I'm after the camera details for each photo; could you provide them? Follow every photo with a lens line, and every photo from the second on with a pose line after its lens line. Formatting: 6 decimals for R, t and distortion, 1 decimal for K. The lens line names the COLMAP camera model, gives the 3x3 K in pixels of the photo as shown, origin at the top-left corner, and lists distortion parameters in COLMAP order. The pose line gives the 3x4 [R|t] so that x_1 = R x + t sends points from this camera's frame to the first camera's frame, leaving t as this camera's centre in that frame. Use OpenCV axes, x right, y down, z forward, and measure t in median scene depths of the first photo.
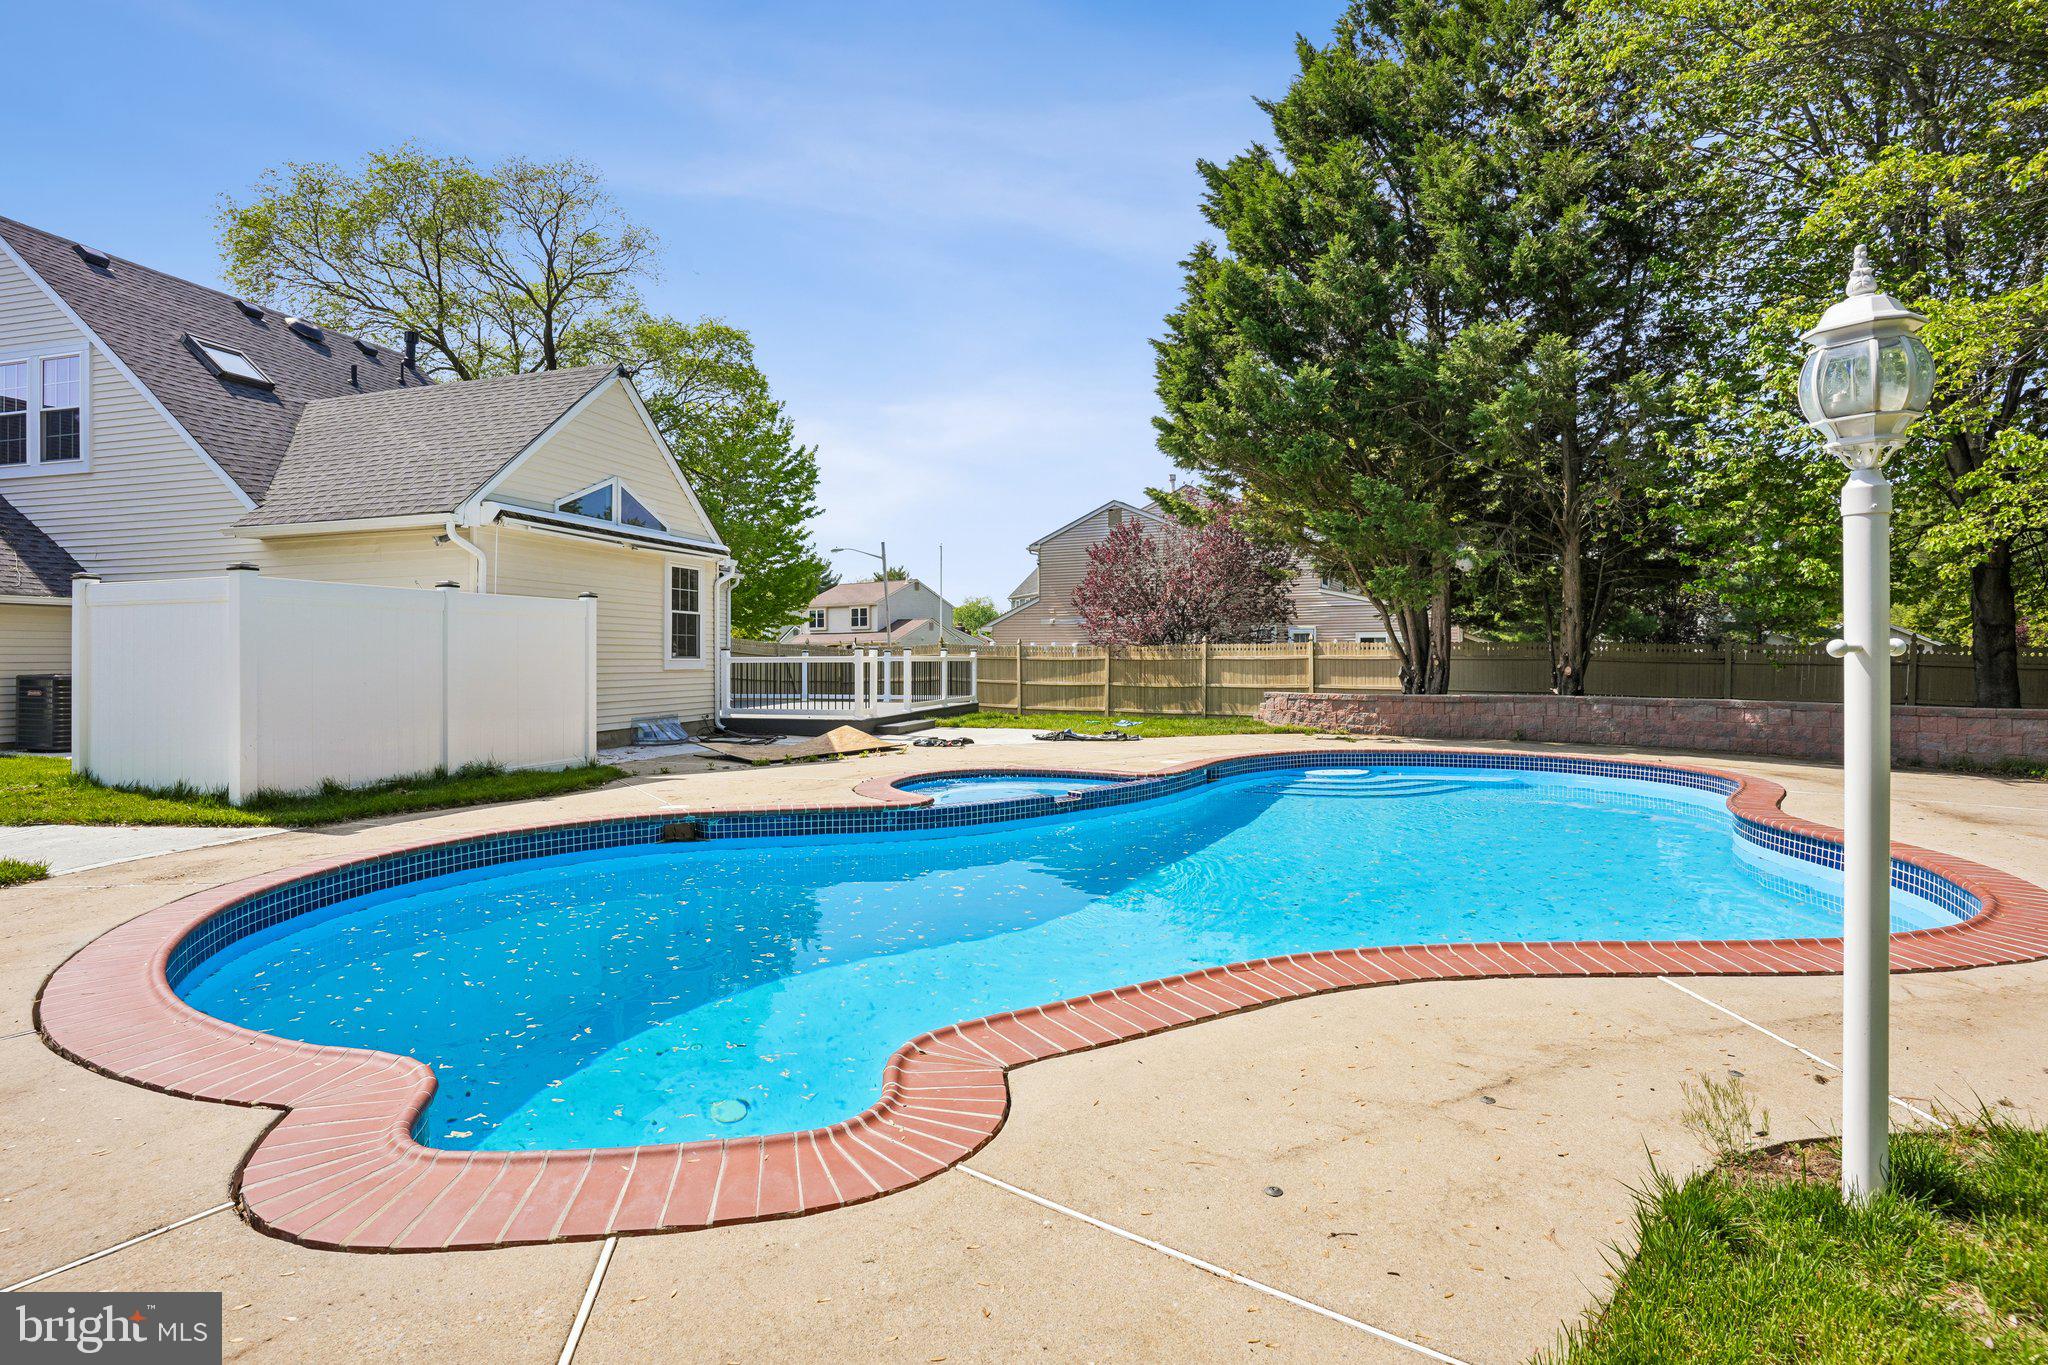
lens RADIAL K [[999.2, 0, 1020.9], [0, 999.2, 670.9], [0, 0, 1]] dist [-0.080582, 0.038049]
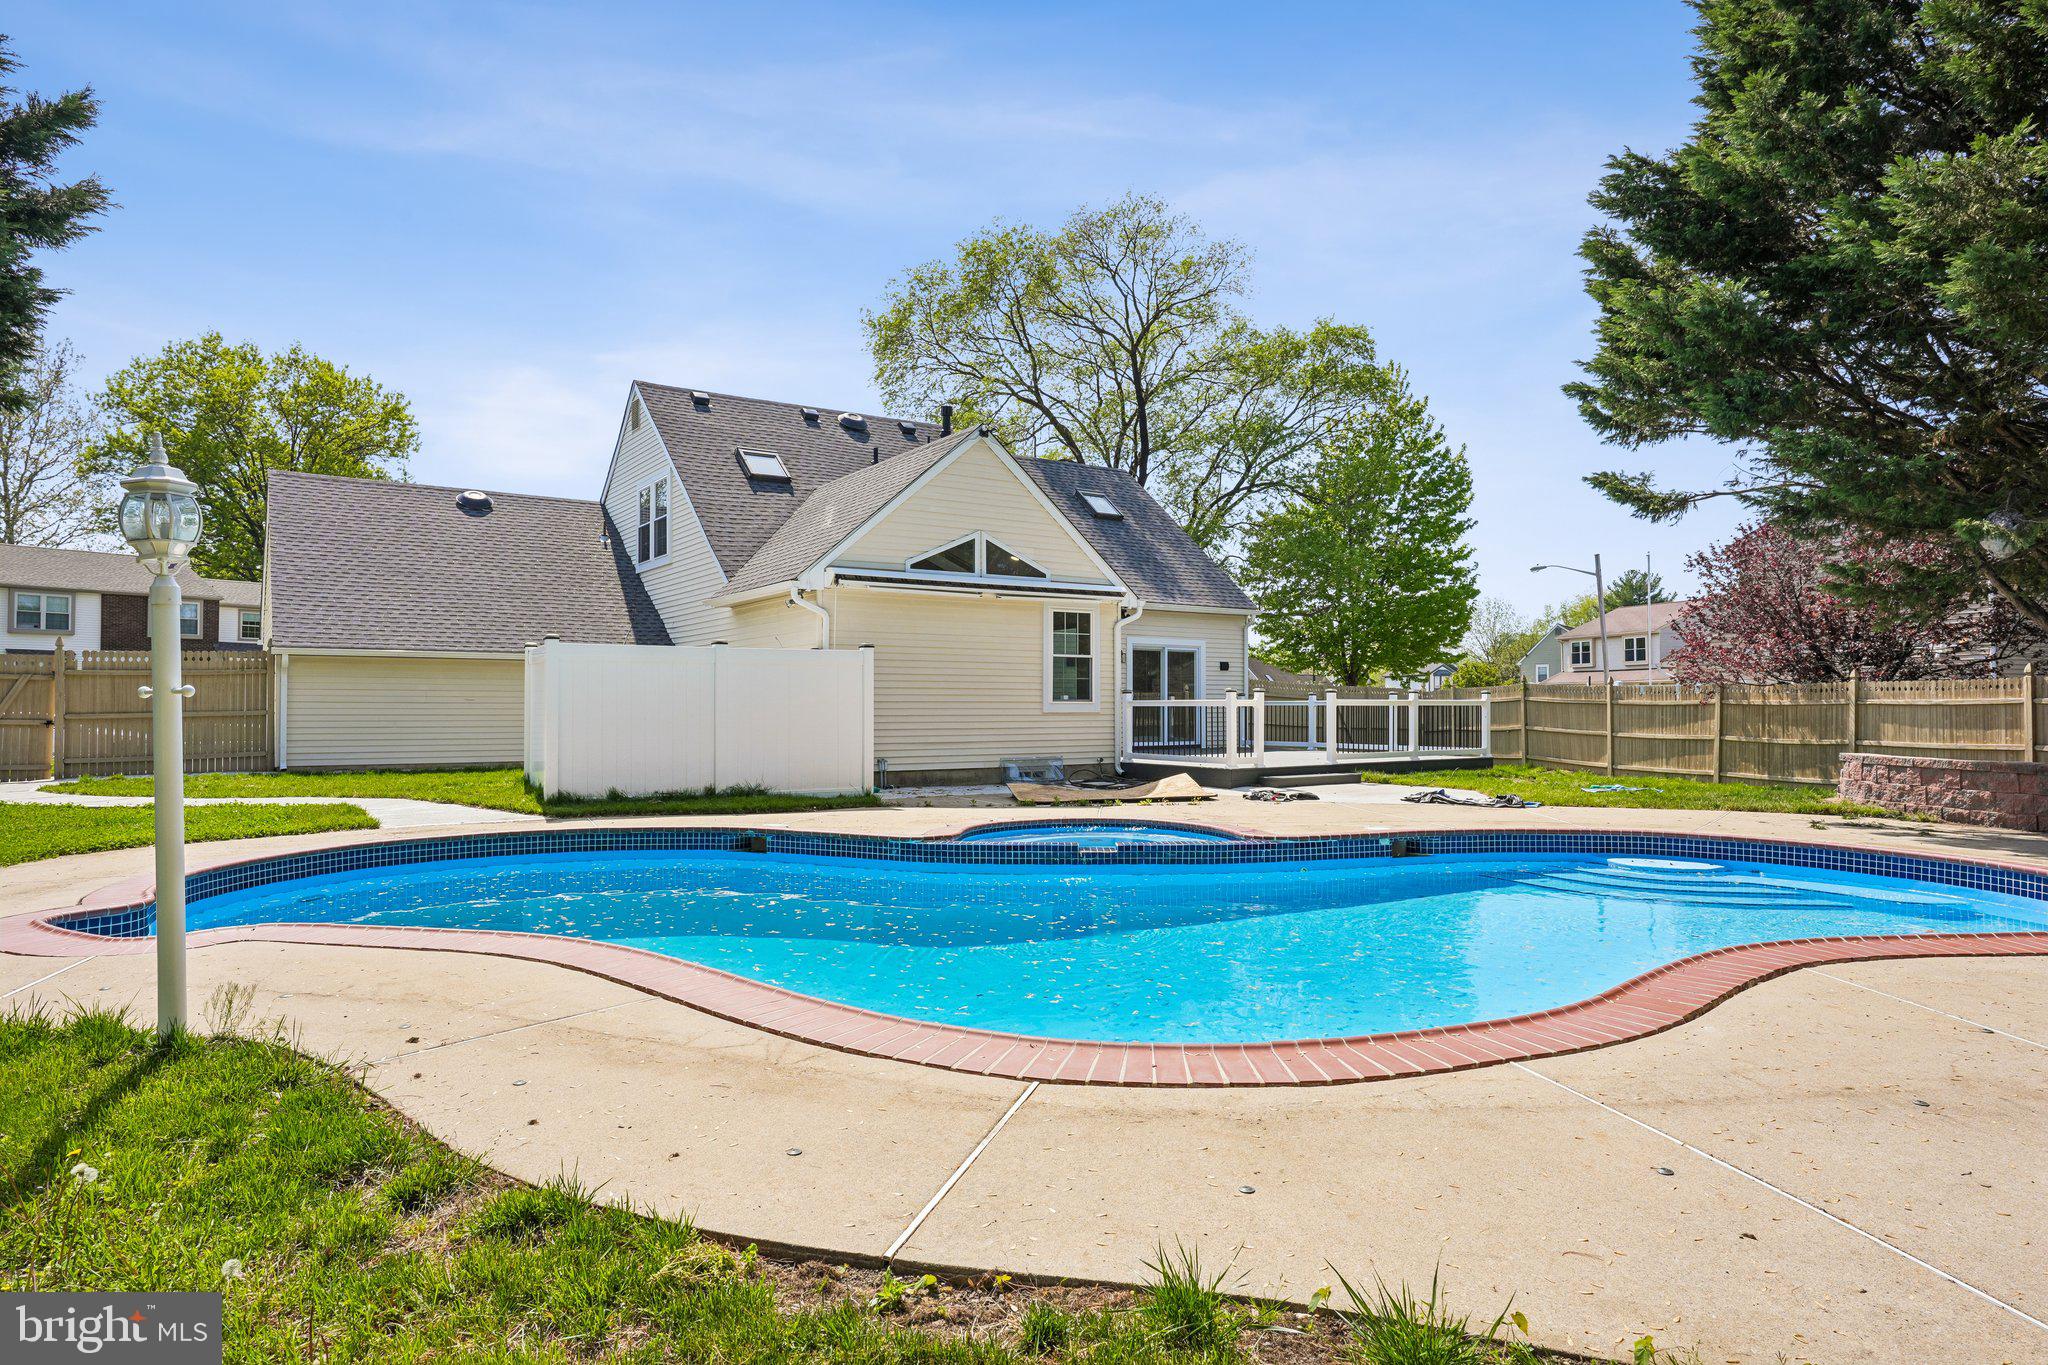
lens RADIAL K [[1177.0, 0, 1024.0], [0, 1177.0, 682.5], [0, 0, 1]] dist [-0.024840, 0.000932]
pose [[0.759867, -0.008964, -0.650017, 0.298650], [-0.010375, 0.999610, -0.025912, -0.000201], [0.649996, 0.026434, 0.759477, 0.042057]]
